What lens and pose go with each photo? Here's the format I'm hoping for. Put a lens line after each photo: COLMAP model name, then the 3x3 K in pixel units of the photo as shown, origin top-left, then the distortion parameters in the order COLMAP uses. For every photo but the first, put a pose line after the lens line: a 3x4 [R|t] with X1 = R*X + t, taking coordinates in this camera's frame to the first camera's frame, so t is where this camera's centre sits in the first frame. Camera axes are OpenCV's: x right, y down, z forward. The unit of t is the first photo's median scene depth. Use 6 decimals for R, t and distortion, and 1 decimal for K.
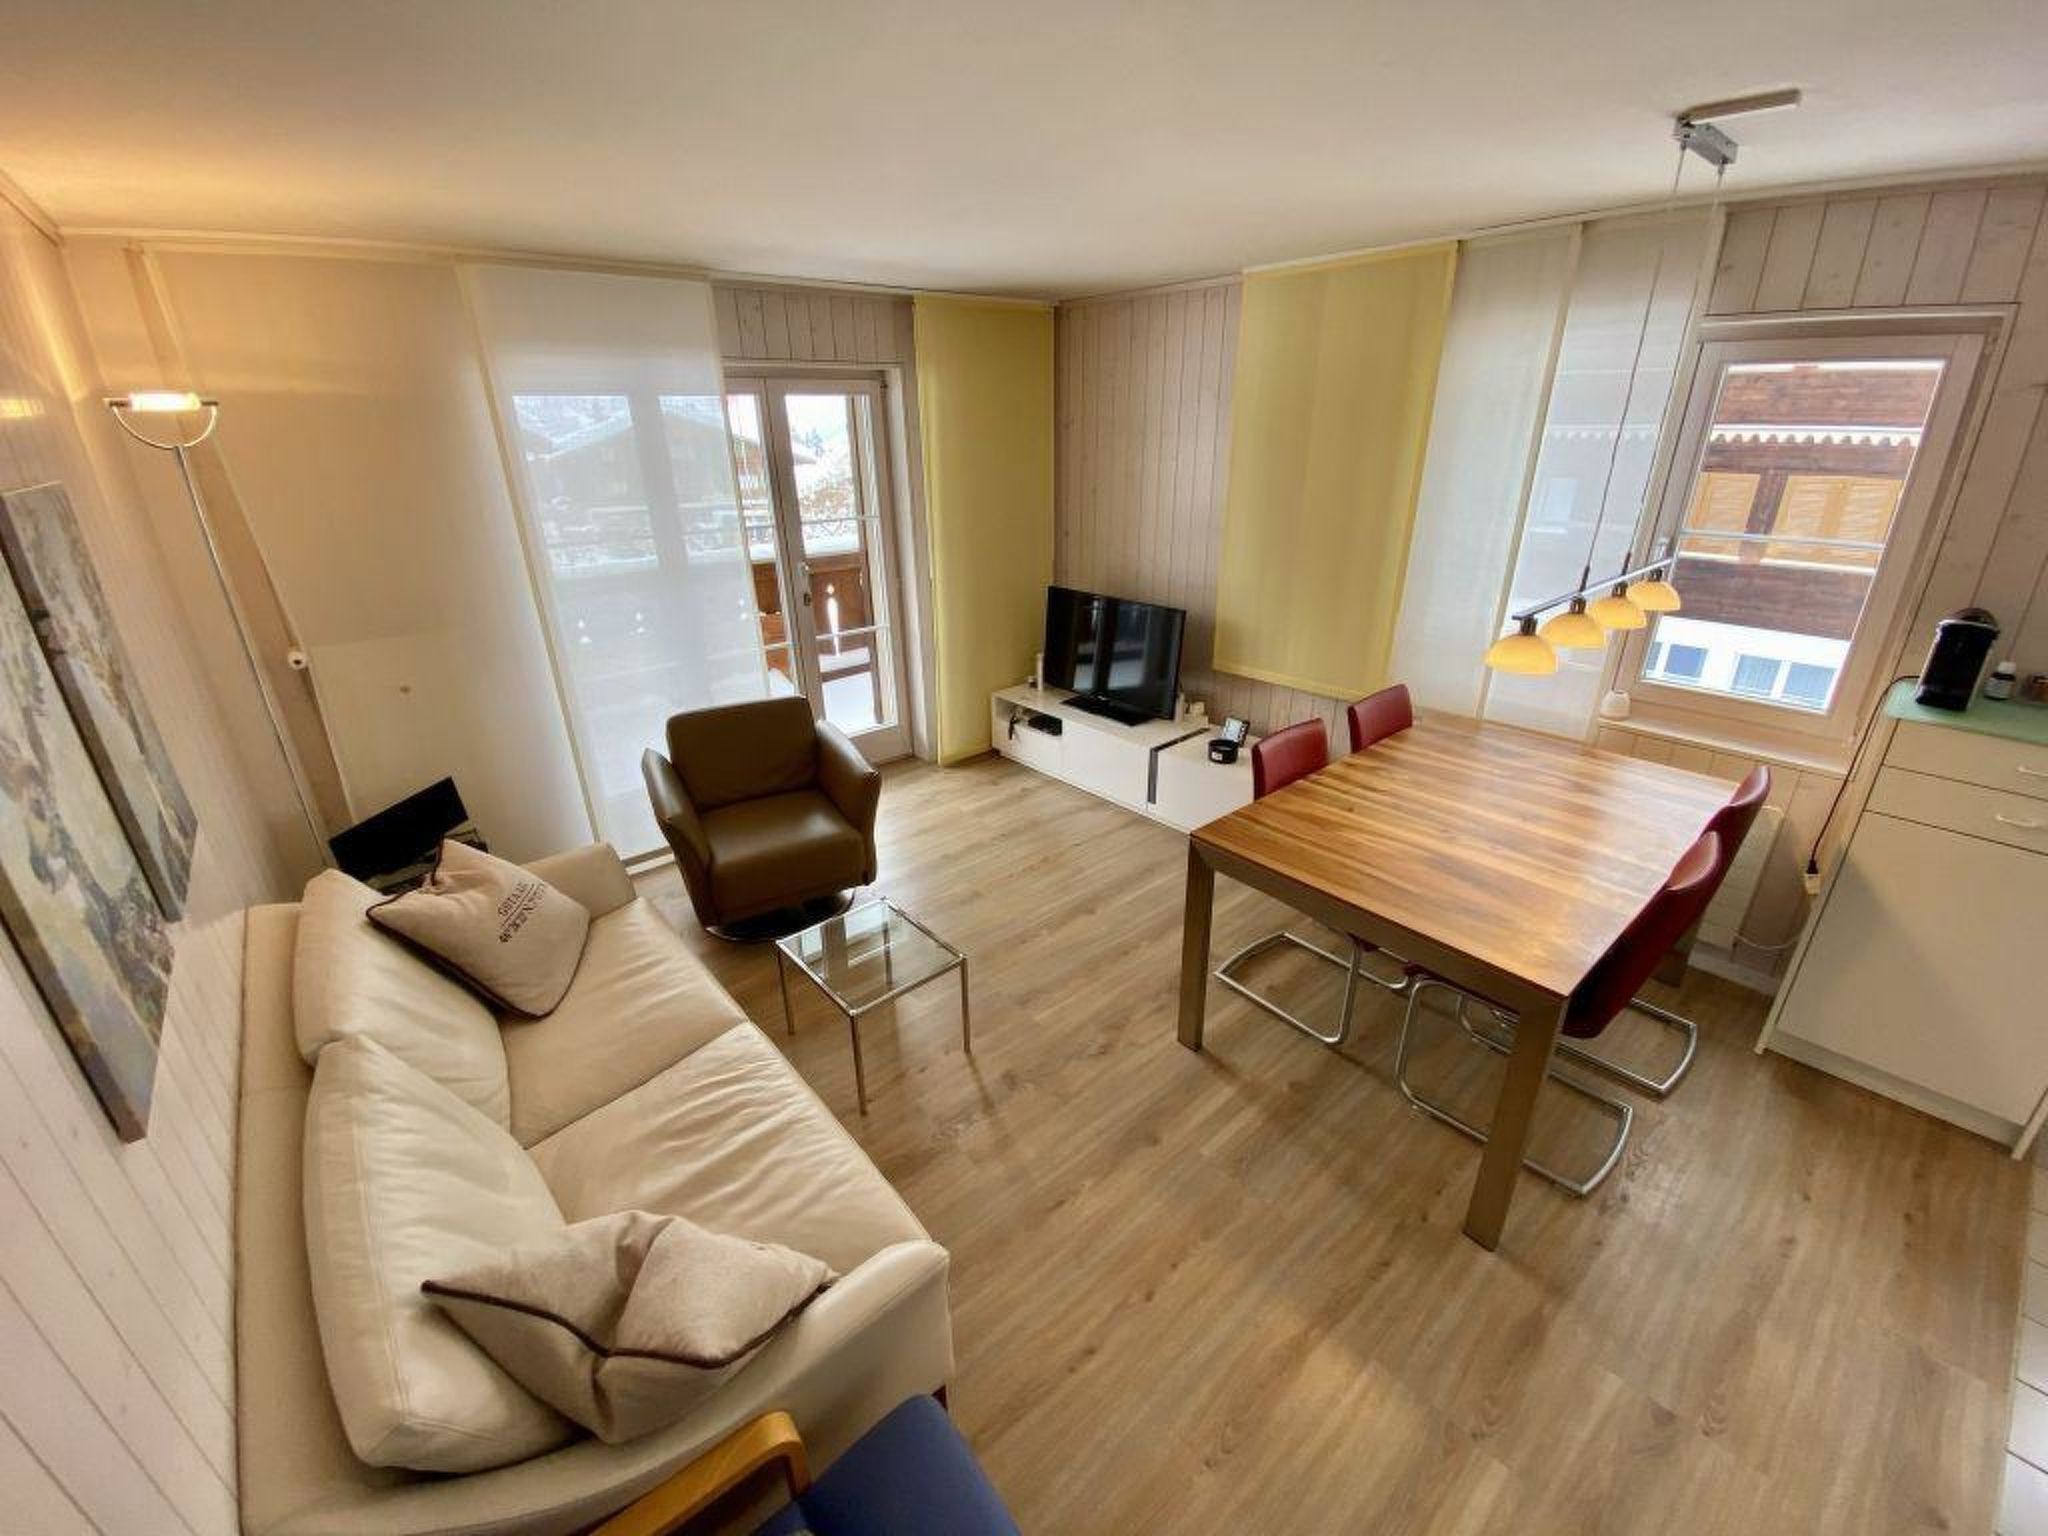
lens RADIAL K [[825.4, 0, 1024.0], [0, 825.4, 768.0], [0, 0, 1]] dist [0.025486, -0.021423]
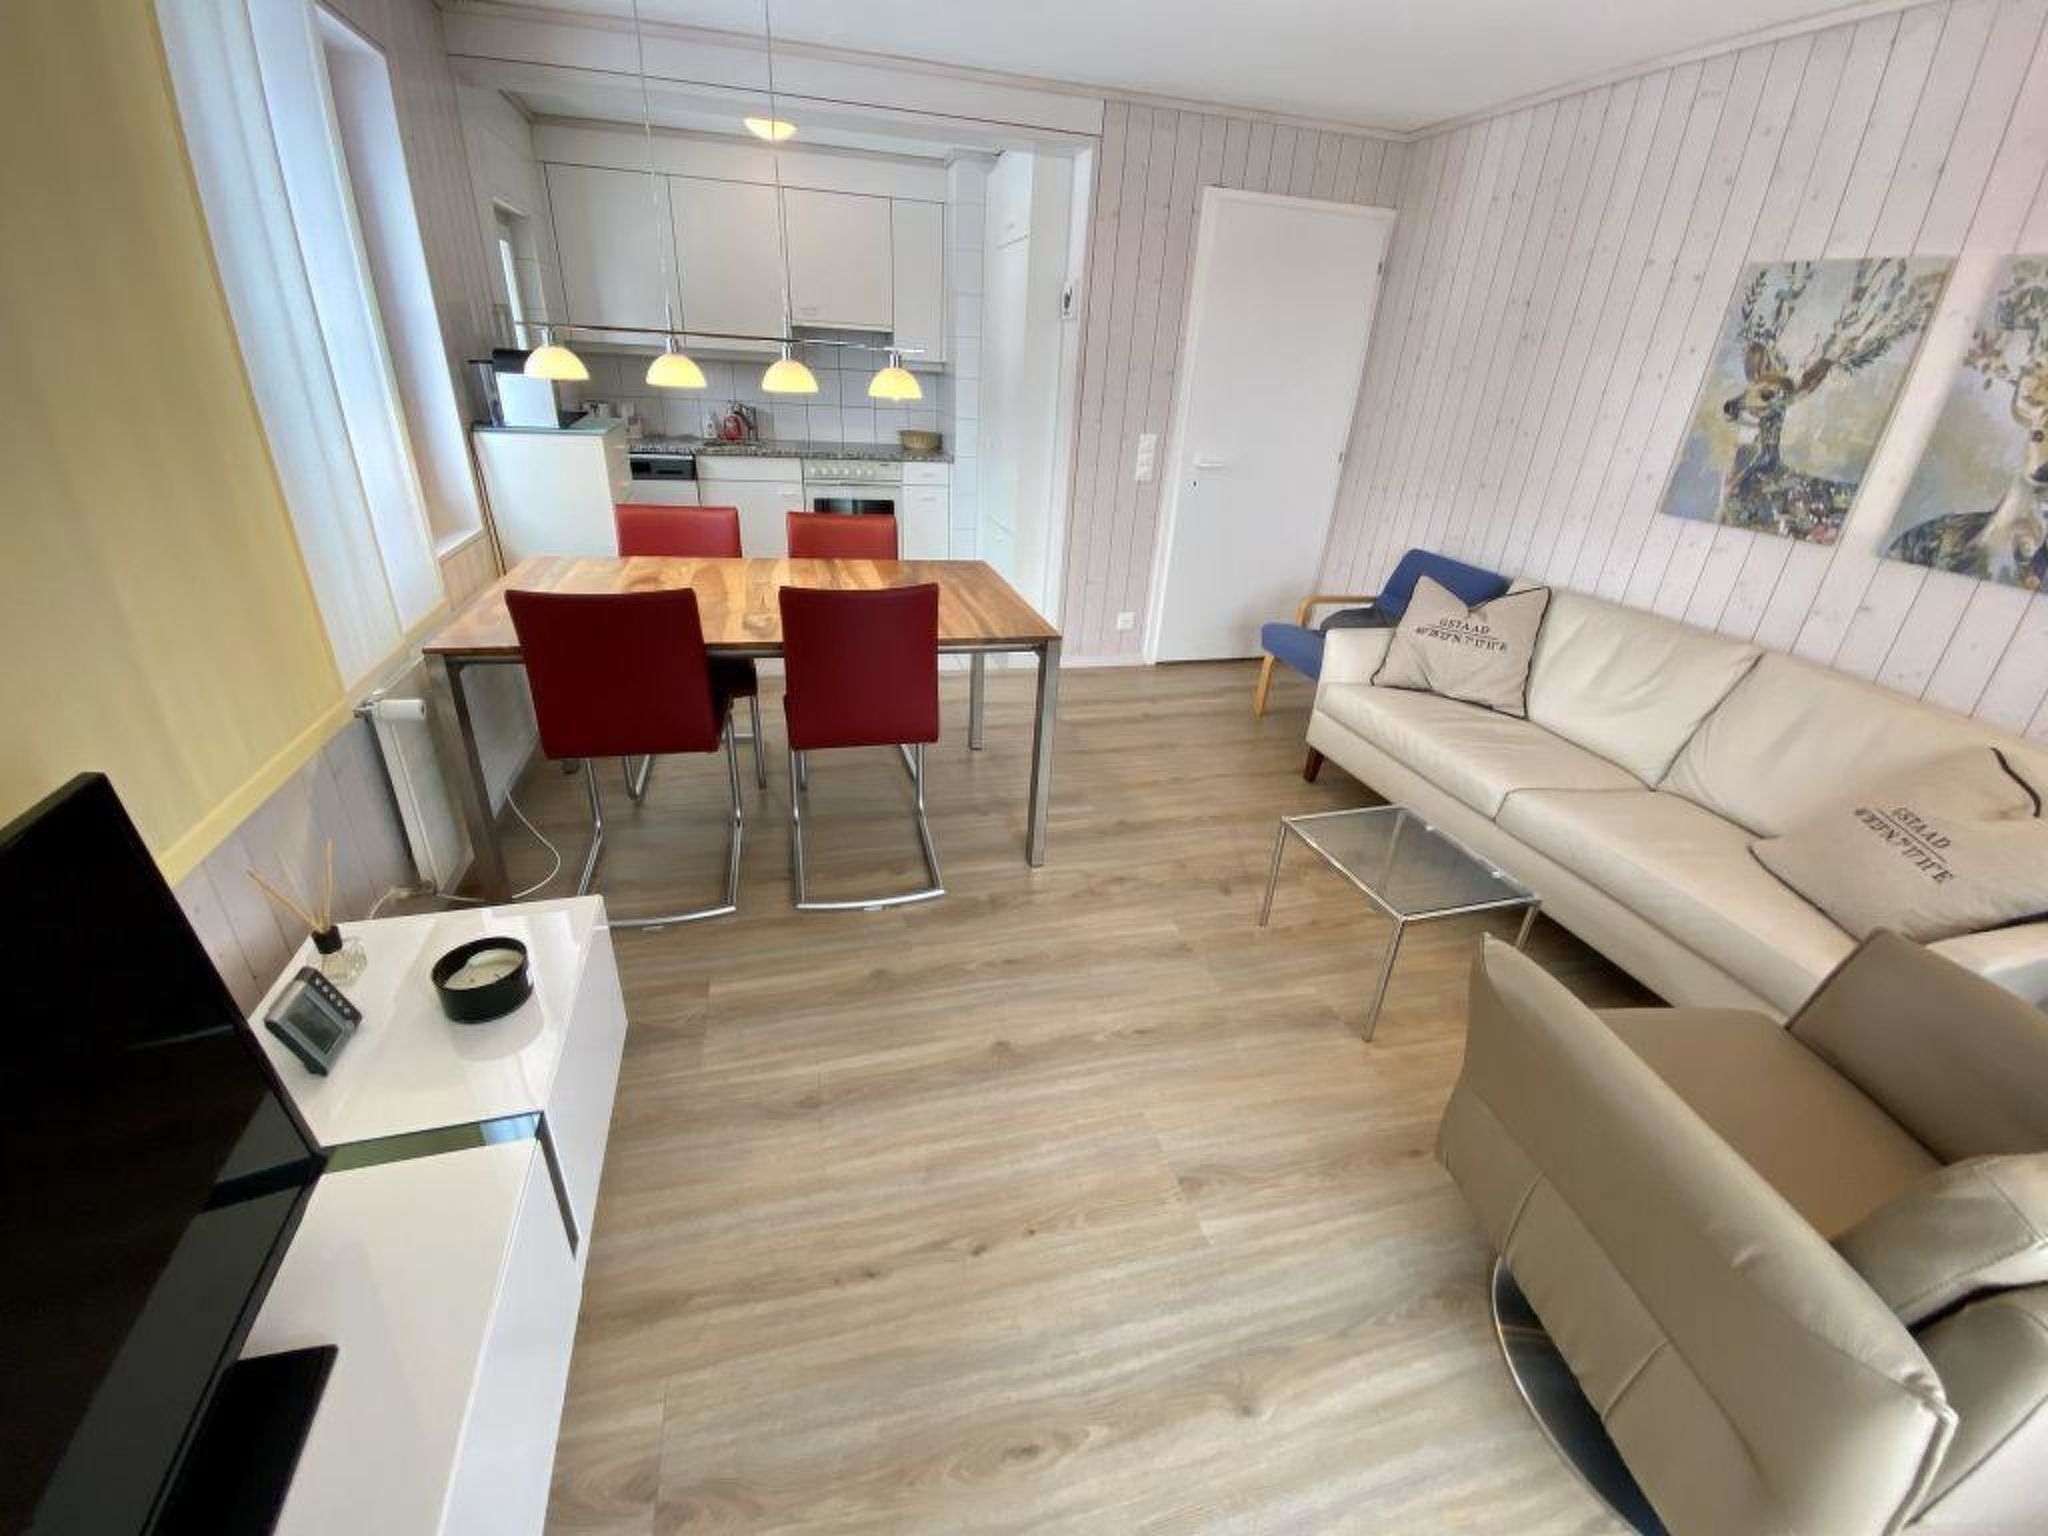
lens RADIAL K [[825.4, 0, 1024.0], [0, 825.4, 768.0], [0, 0, 1]] dist [0.025486, -0.021423]
pose [[-0.910289, -0.210879, 0.356237, -0.133289], [0.119247, 0.690484, 0.713451, -0.506242], [-0.396427, 0.691927, -0.603393, 1.681855]]
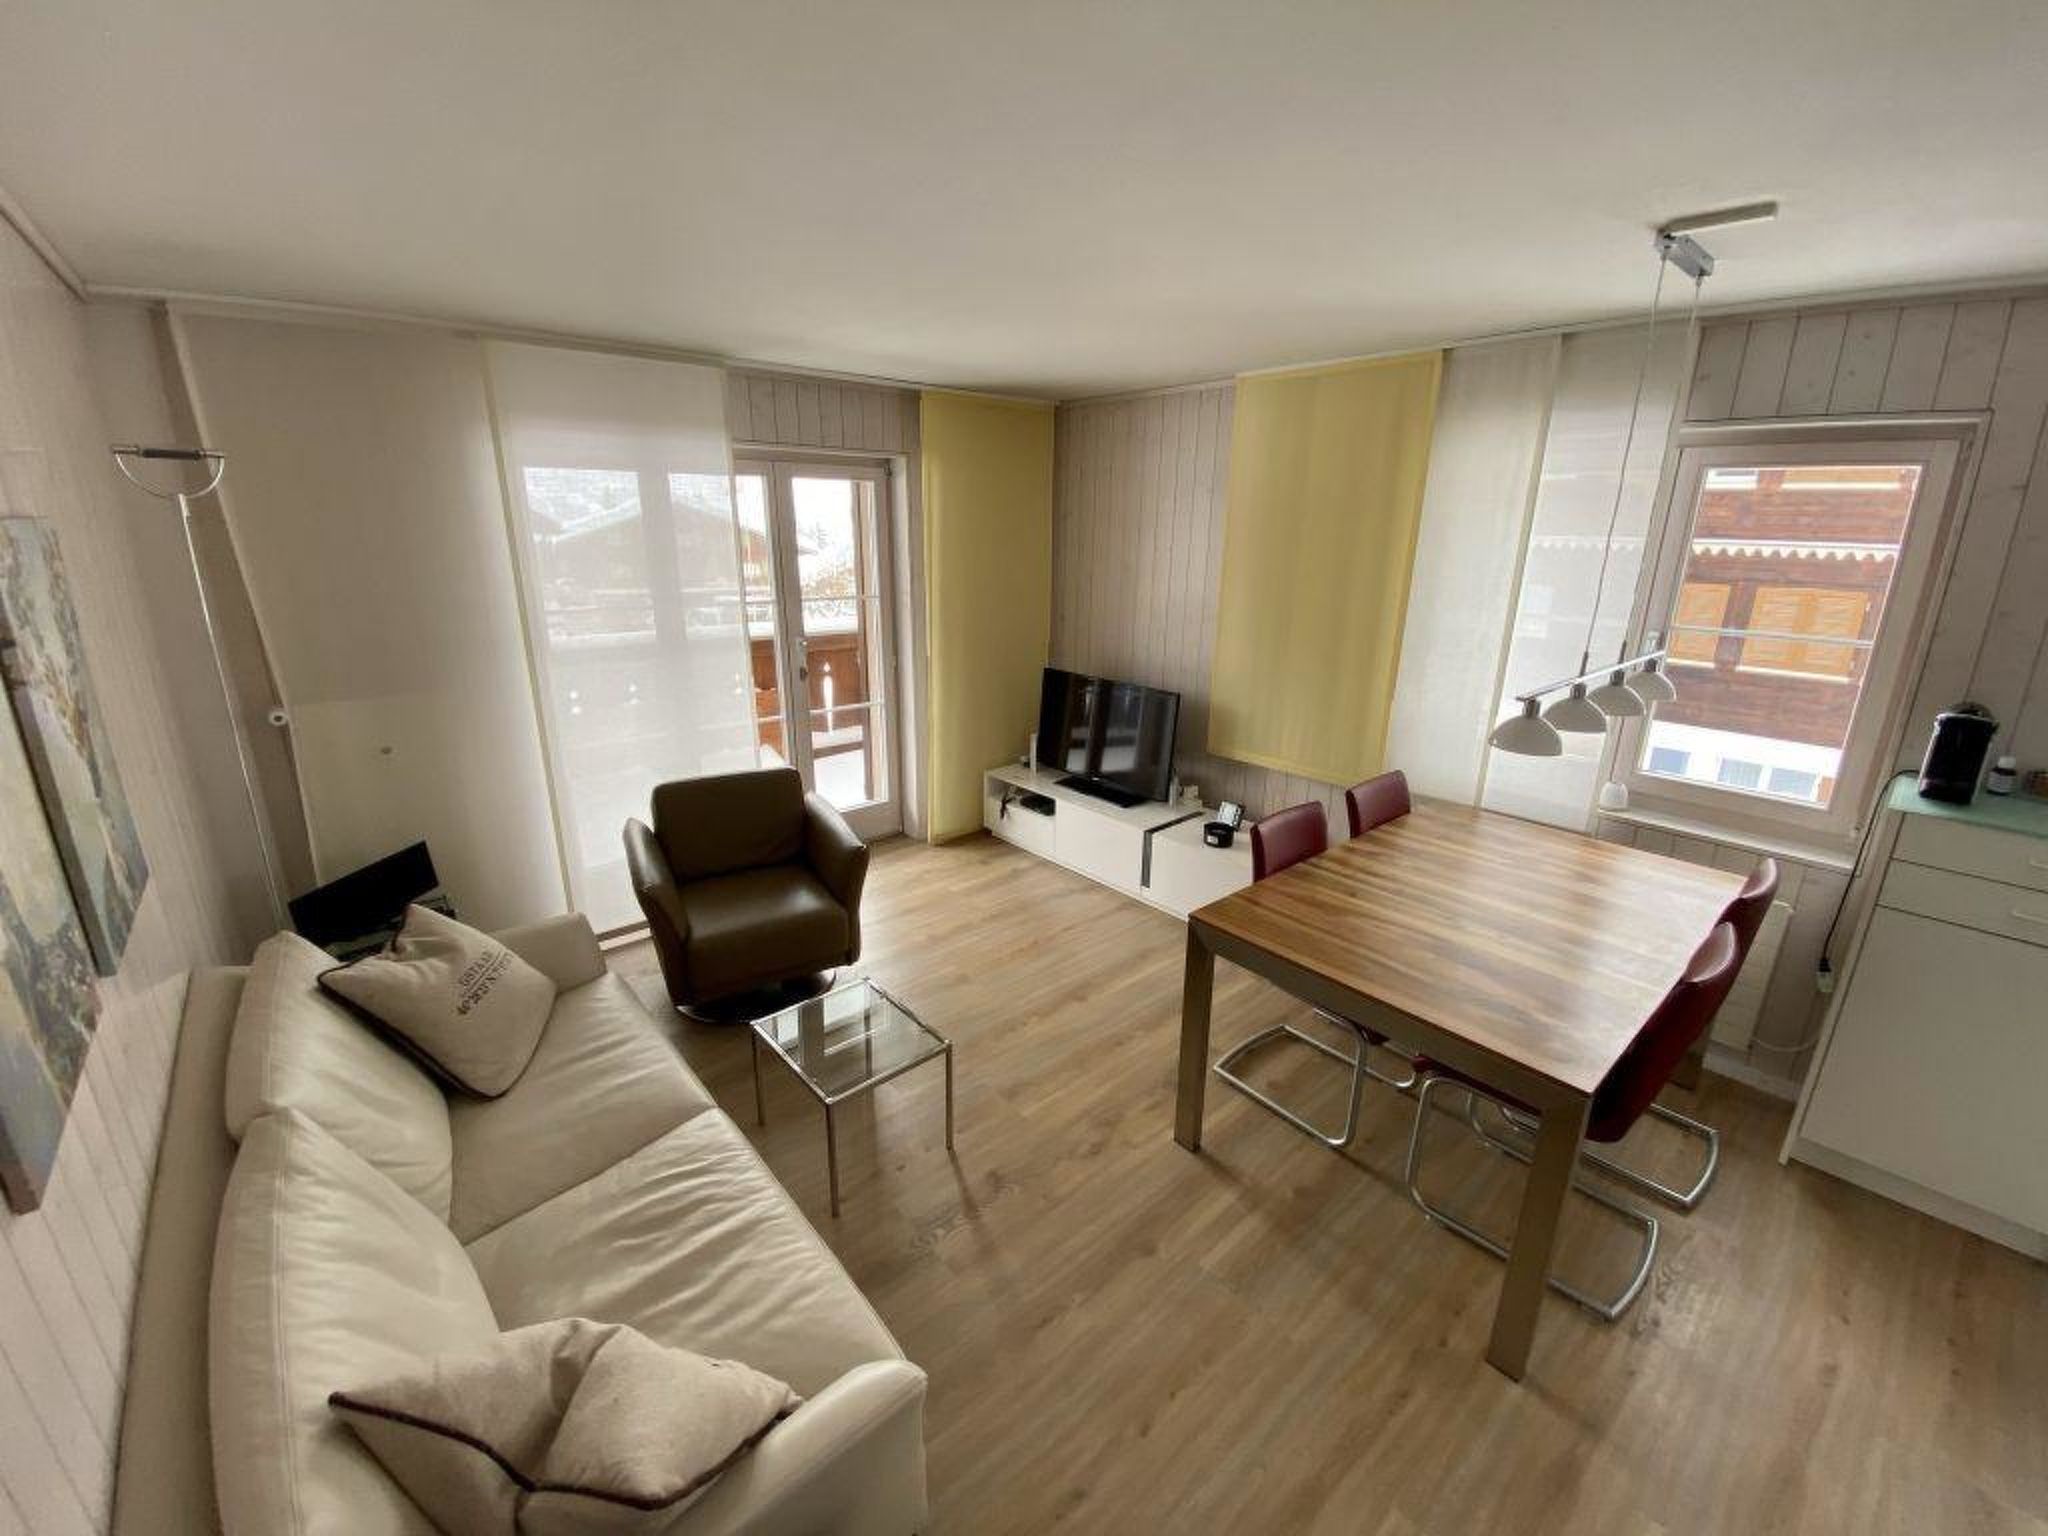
lens RADIAL K [[825.4, 0, 1024.0], [0, 825.4, 768.0], [0, 0, 1]] dist [0.025486, -0.021423]
pose [[0.999619, 0.024748, 0.012245, -0.007648], [-0.023298, 0.993988, -0.106981, 0.016816], [-0.014819, 0.106655, 0.994186, 0.023544]]
